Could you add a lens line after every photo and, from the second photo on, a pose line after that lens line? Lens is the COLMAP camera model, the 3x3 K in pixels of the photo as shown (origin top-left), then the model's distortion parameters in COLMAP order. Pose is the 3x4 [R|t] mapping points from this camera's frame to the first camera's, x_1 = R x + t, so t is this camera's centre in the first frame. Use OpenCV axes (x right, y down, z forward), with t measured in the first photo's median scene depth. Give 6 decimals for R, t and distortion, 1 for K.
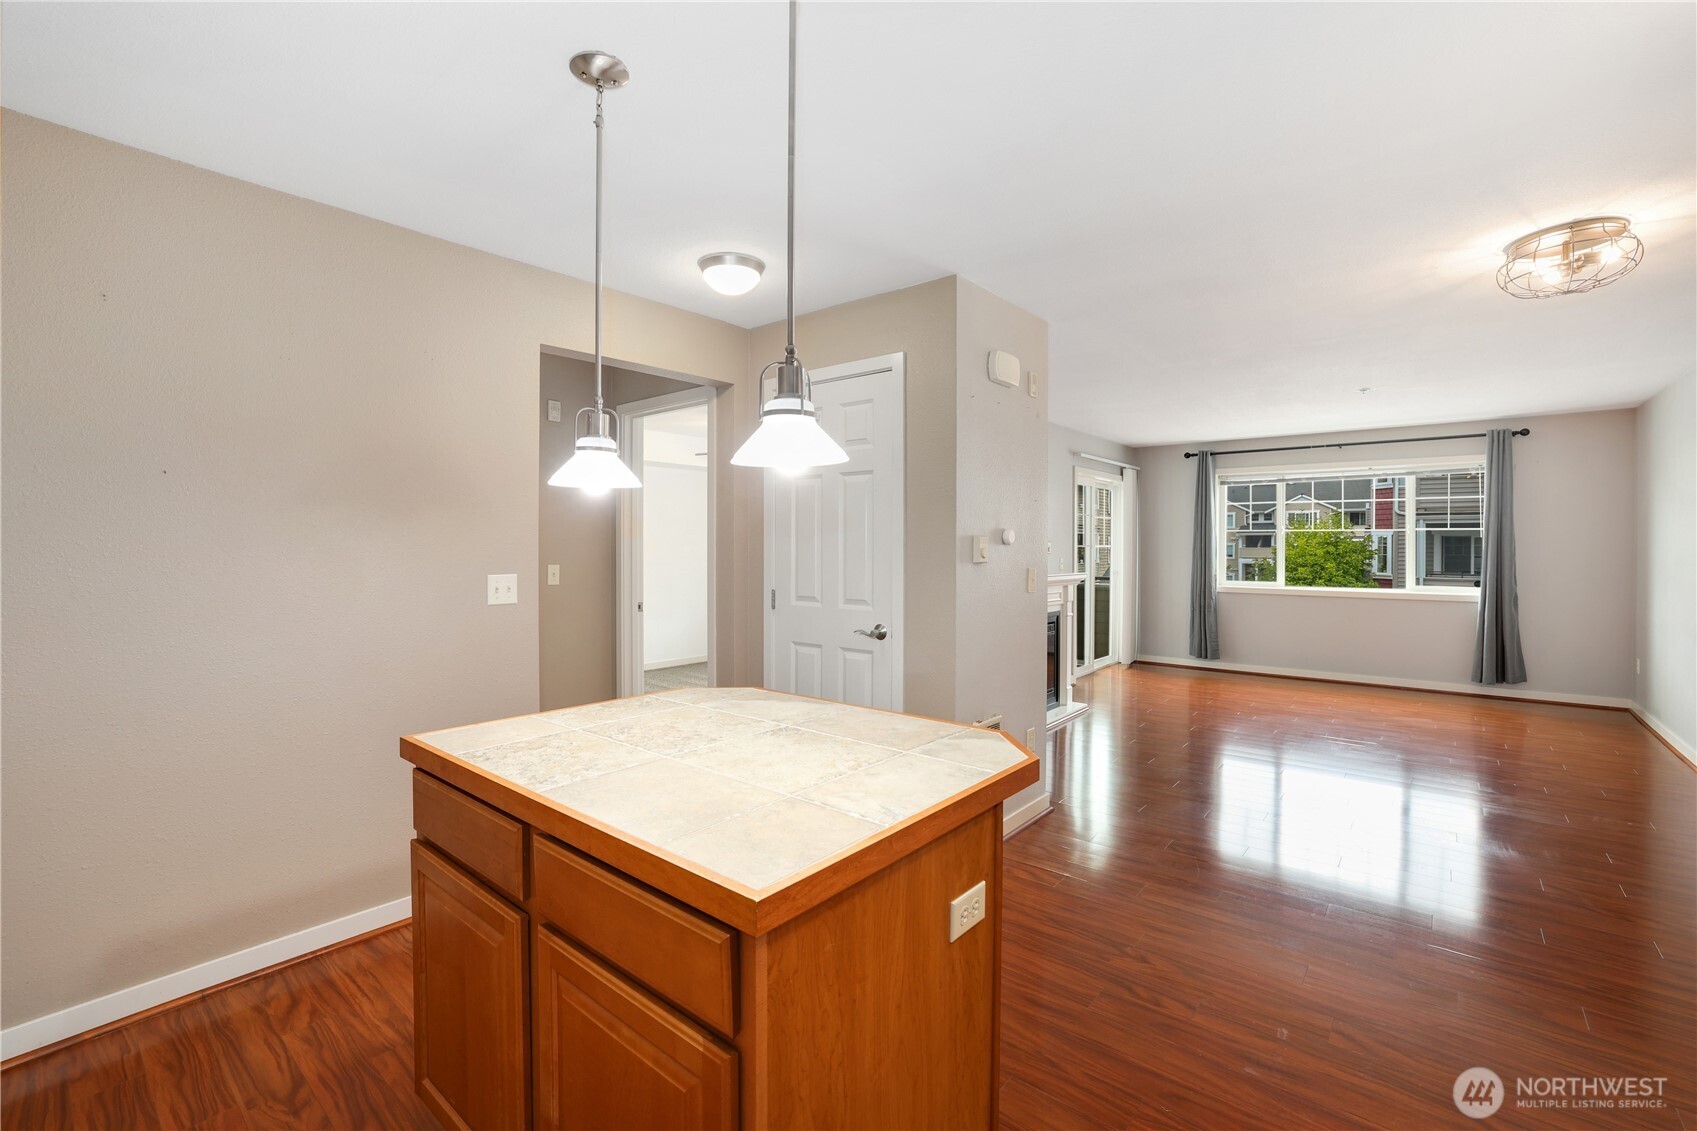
lens RADIAL K [[733.6, 0, 842.3], [0, 733.6, 558.8], [0, 0, 1]] dist [-0.048222, 0.017243]
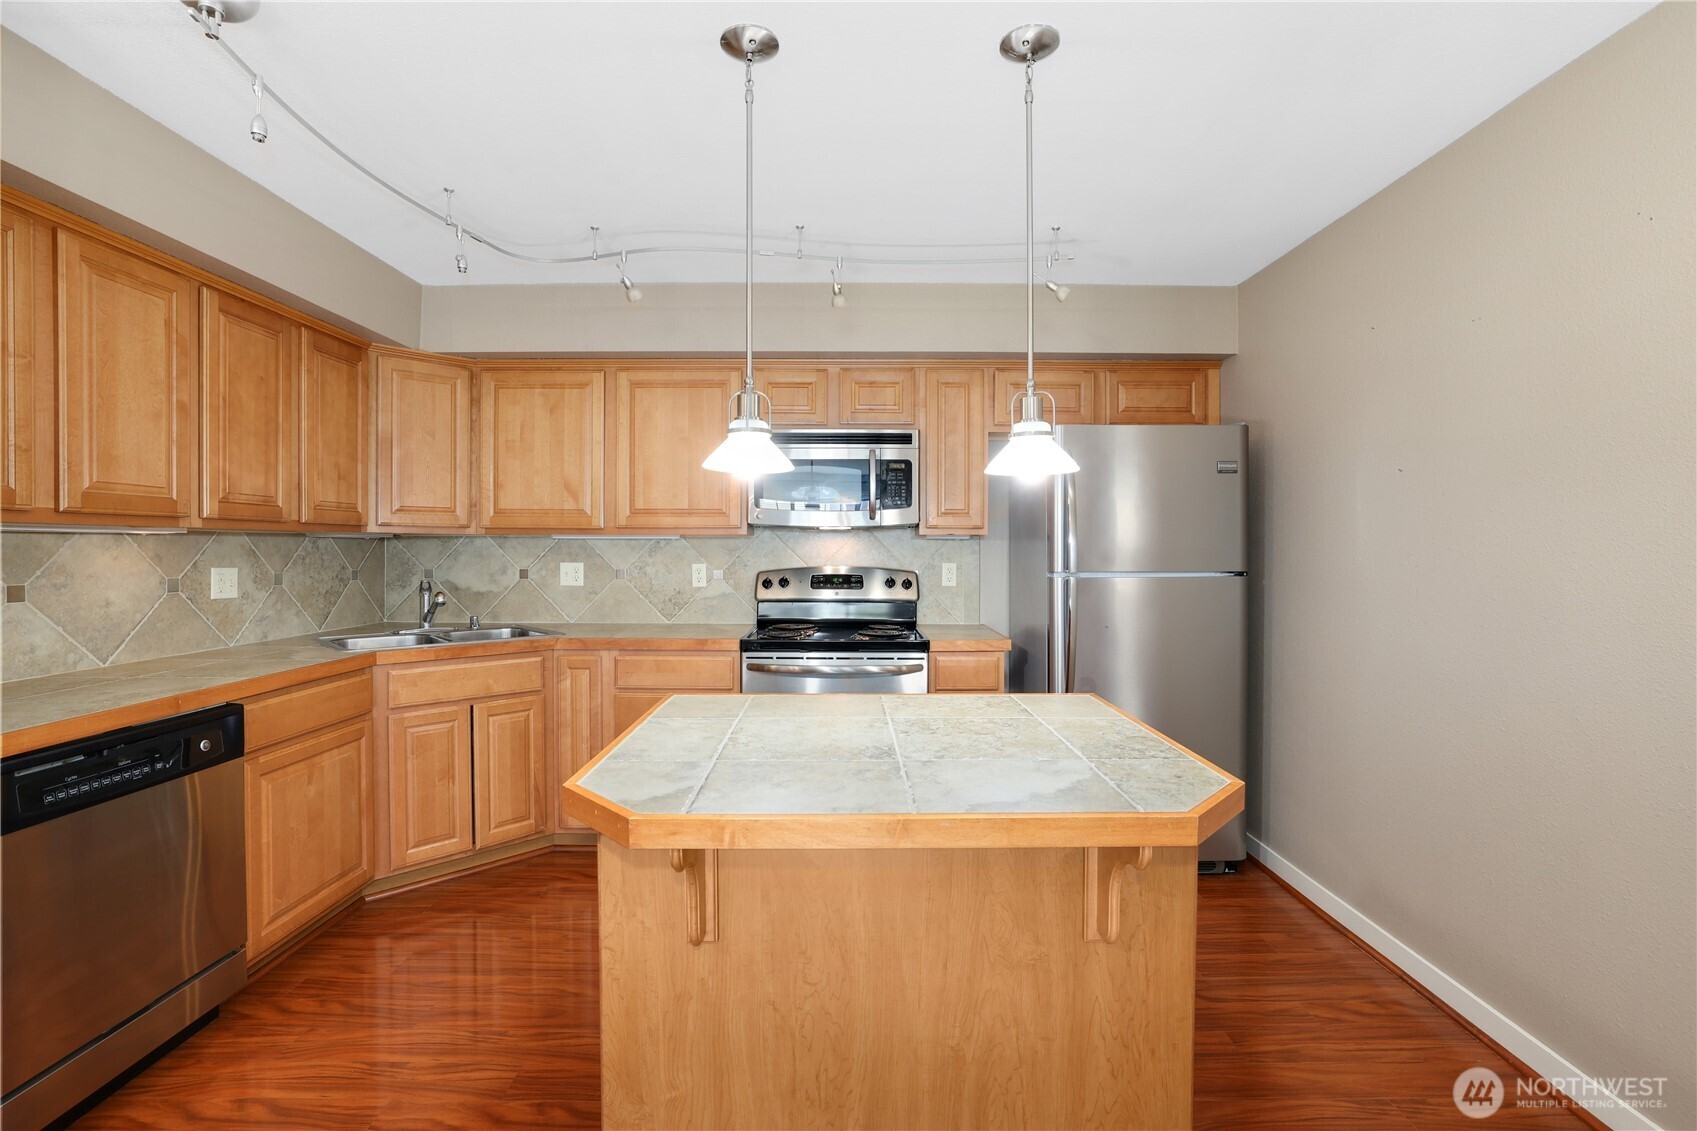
lens RADIAL K [[759.1, 0, 846.5], [0, 759.1, 554.7], [0, 0, 1]] dist [-0.052576, 0.023648]
pose [[-0.764989, 0.003556, -0.644034, 0.132542], [-0.014206, 0.999648, 0.022394, -0.002356], [0.643887, 0.026280, -0.764669, 0.429010]]
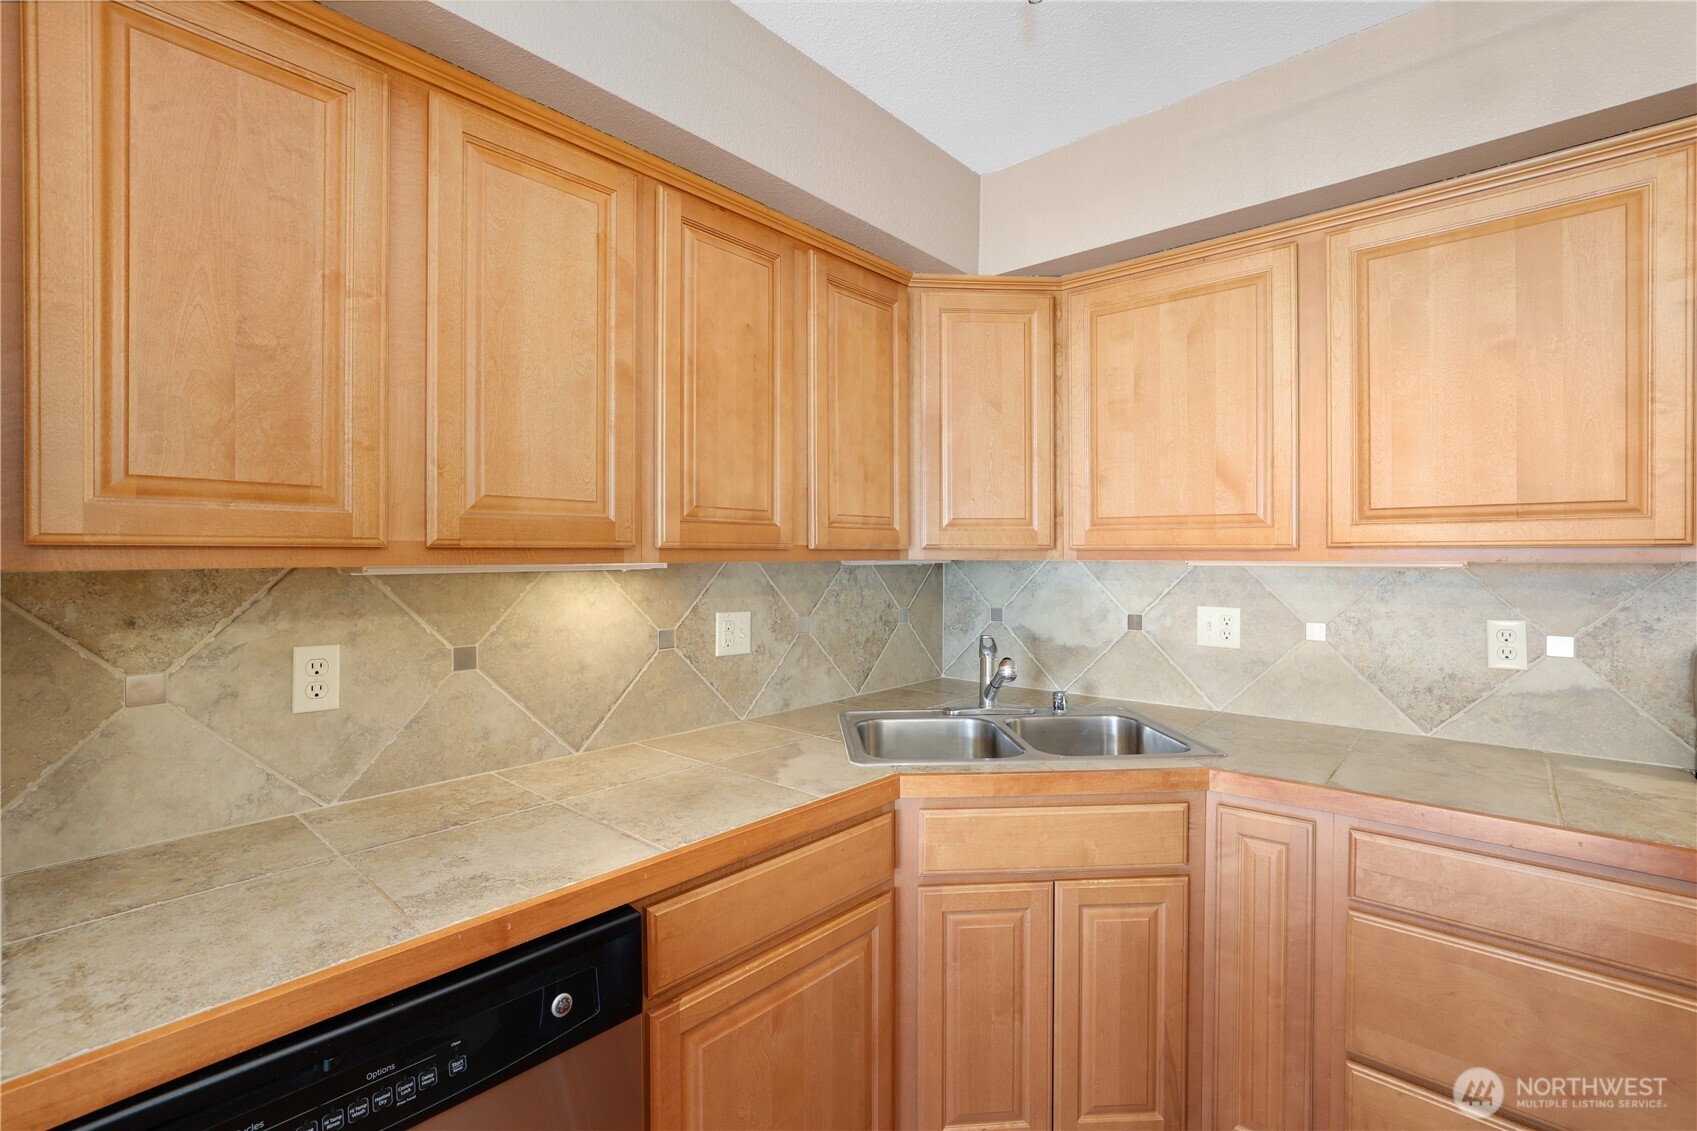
lens RADIAL K [[756.8, 0, 848.5], [0, 756.8, 559.1], [0, 0, 1]] dist [-0.045471, 0.019867]
pose [[-0.999707, 0.001179, 0.024196, 0.075412], [0.001734, 0.999736, 0.022933, -0.009528], [-0.024162, 0.022968, -0.999444, 0.179961]]
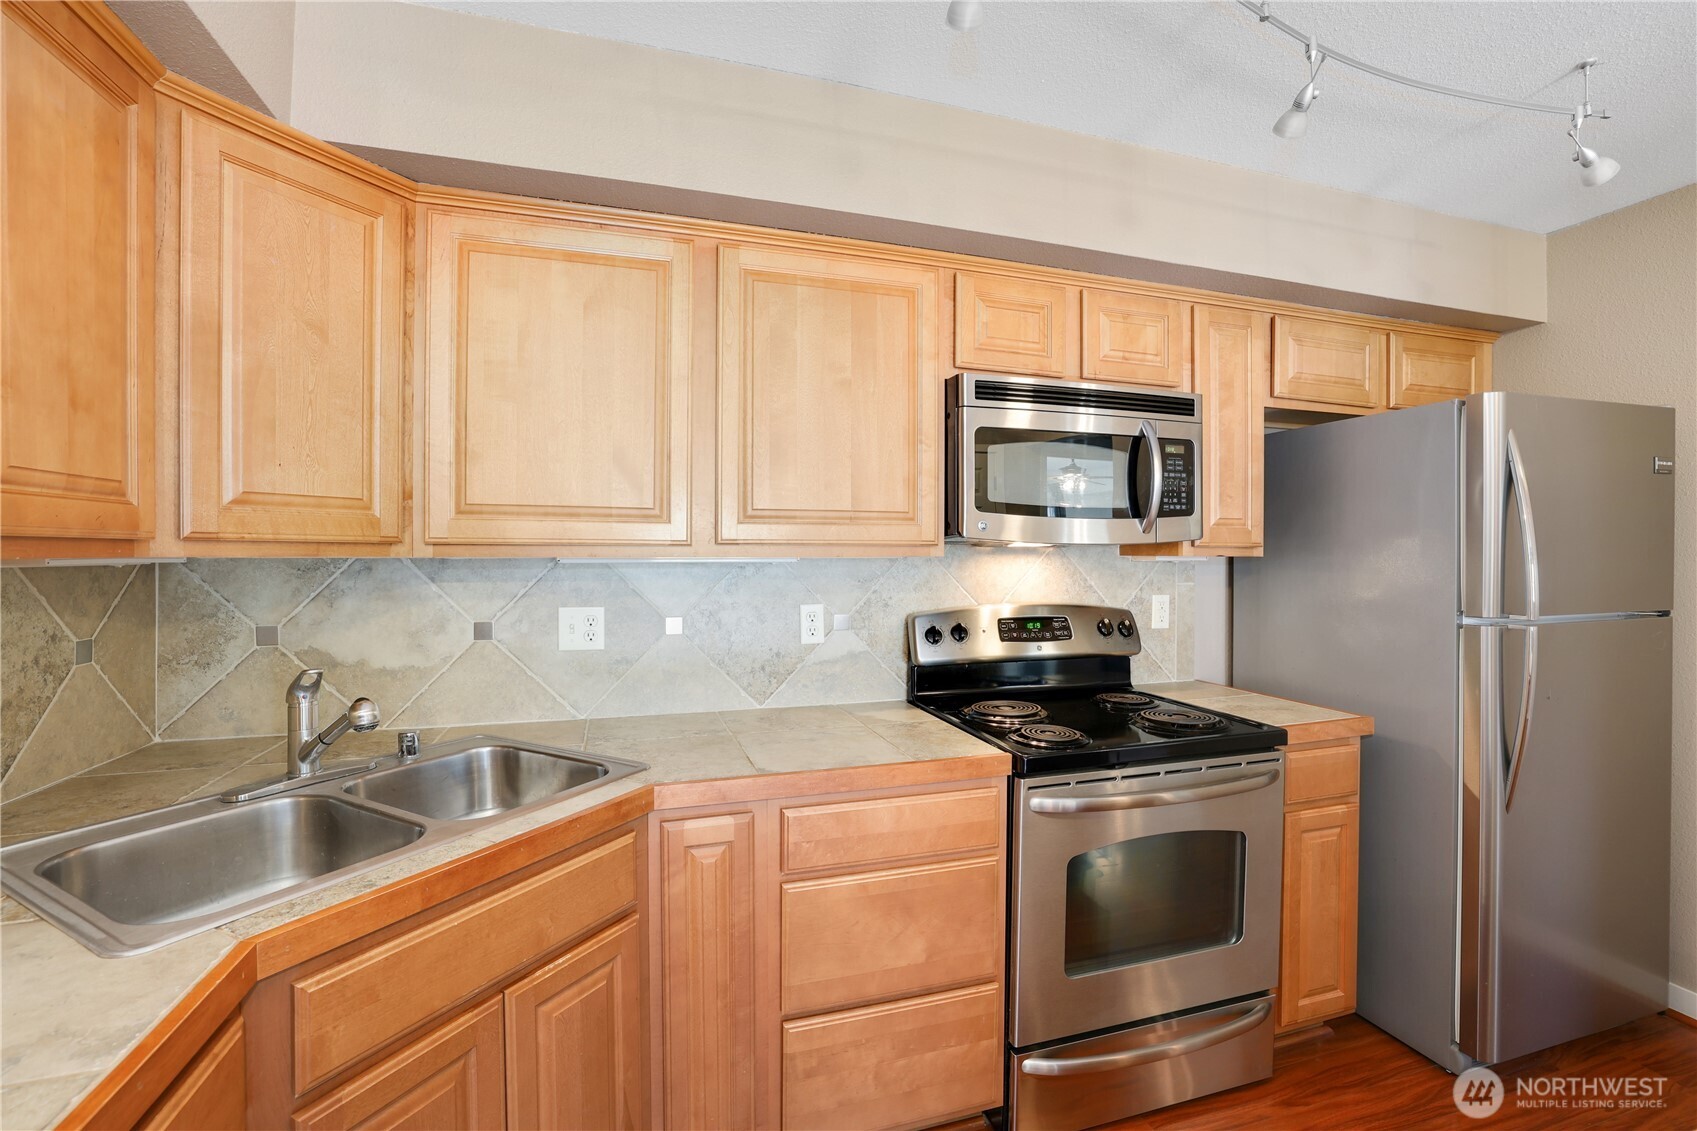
lens RADIAL K [[733.6, 0, 842.3], [0, 733.6, 558.8], [0, 0, 1]] dist [-0.048222, 0.017243]
pose [[-0.540843, 0.004632, -0.841111, 0.115120], [-0.016495, 0.999734, 0.016112, -0.006936], [0.840962, 0.022588, -0.540623, 0.095377]]
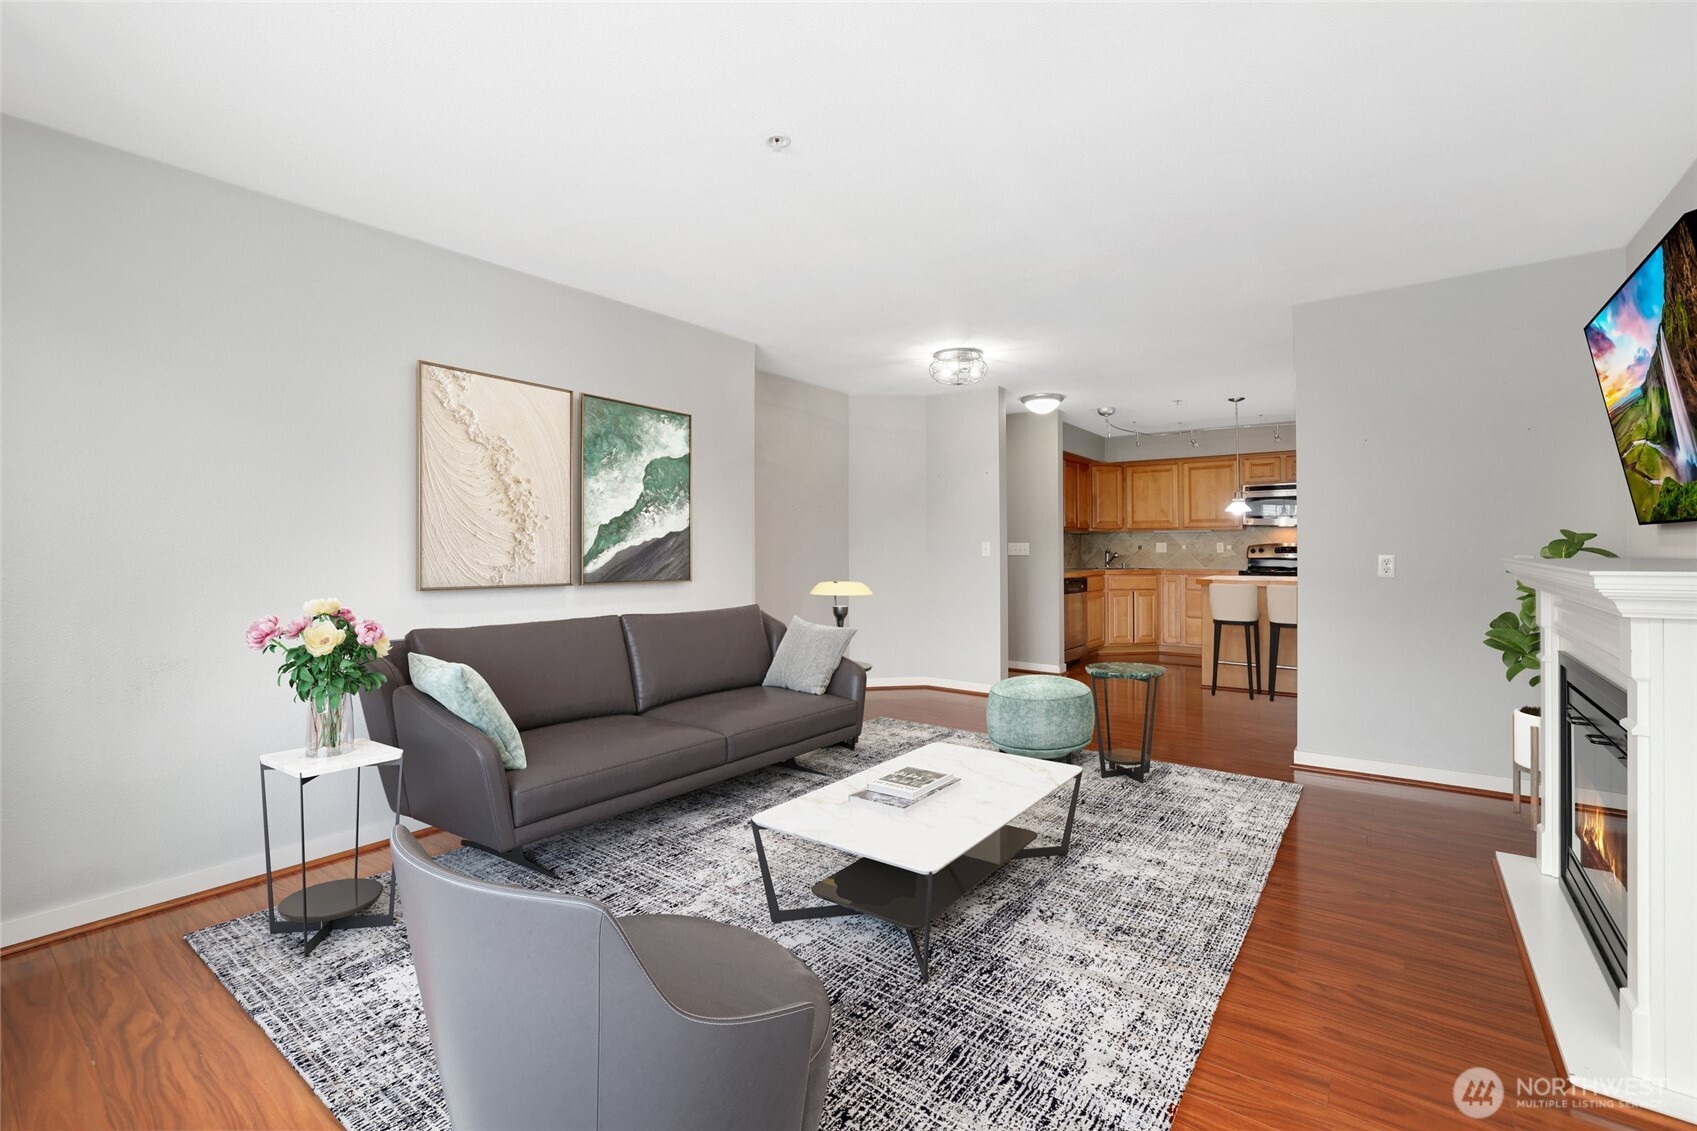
lens RADIAL K [[739.1, 0, 843.9], [0, 739.1, 547.0], [0, 0, 1]] dist [-0.059805, 0.032529]
pose [[-0.998876, 0.003859, -0.047249, 0.568004], [0.003190, 0.999894, 0.014231, 0.006916], [0.047299, 0.014064, -0.998782, 1.164359]]
